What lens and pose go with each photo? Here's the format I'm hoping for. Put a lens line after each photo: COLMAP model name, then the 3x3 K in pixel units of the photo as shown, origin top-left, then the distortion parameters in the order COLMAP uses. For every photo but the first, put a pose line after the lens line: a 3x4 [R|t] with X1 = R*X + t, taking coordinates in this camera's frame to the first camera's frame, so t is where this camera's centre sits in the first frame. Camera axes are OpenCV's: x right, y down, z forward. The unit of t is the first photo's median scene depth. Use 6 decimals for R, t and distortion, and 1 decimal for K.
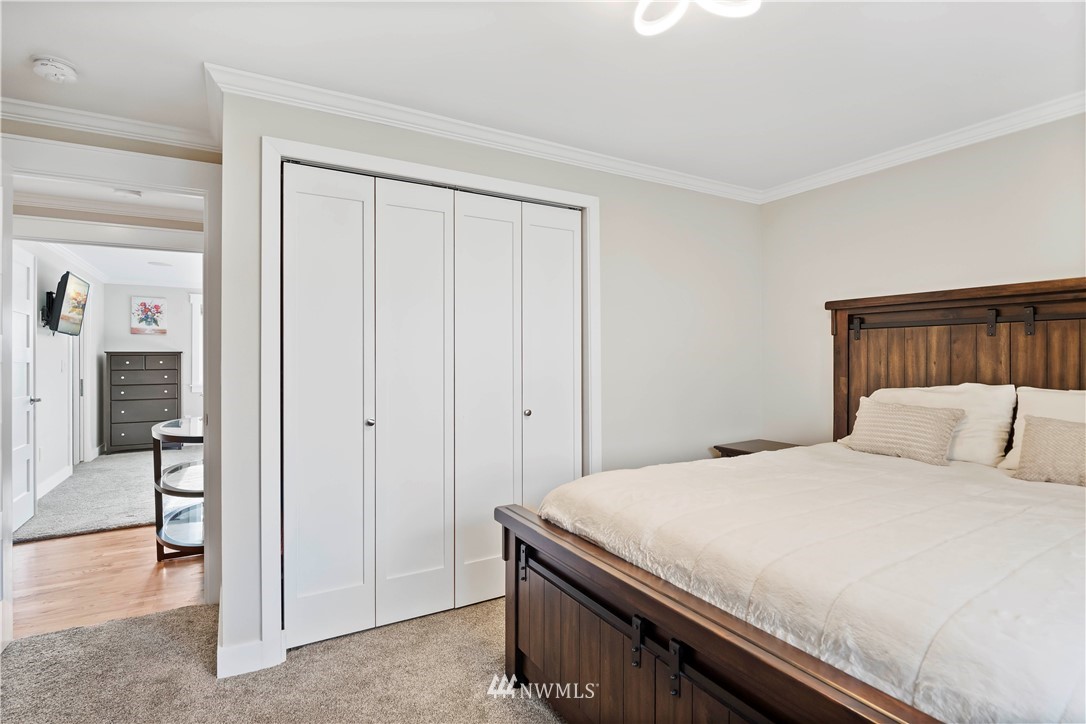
lens RADIAL K [[533.4, 0, 540.8], [0, 533.4, 357.5], [0, 0, 1]] dist [-0.002298, 0.000050]
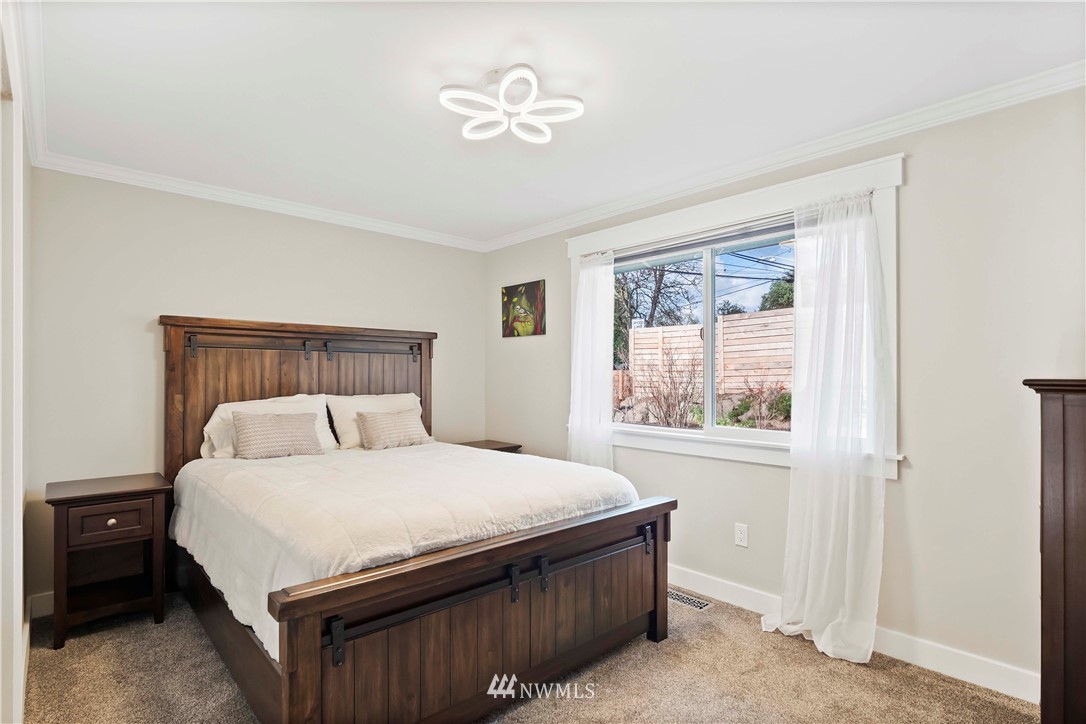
lens RADIAL K [[533.4, 0, 544.5], [0, 533.4, 370.3], [0, 0, 1]] dist [-0.002298, 0.000050]
pose [[-0.209876, 0.012090, 0.977653, -0.698883], [-0.003580, 0.999907, -0.013133, 0.003554], [-0.977721, -0.006256, -0.209813, 0.726836]]
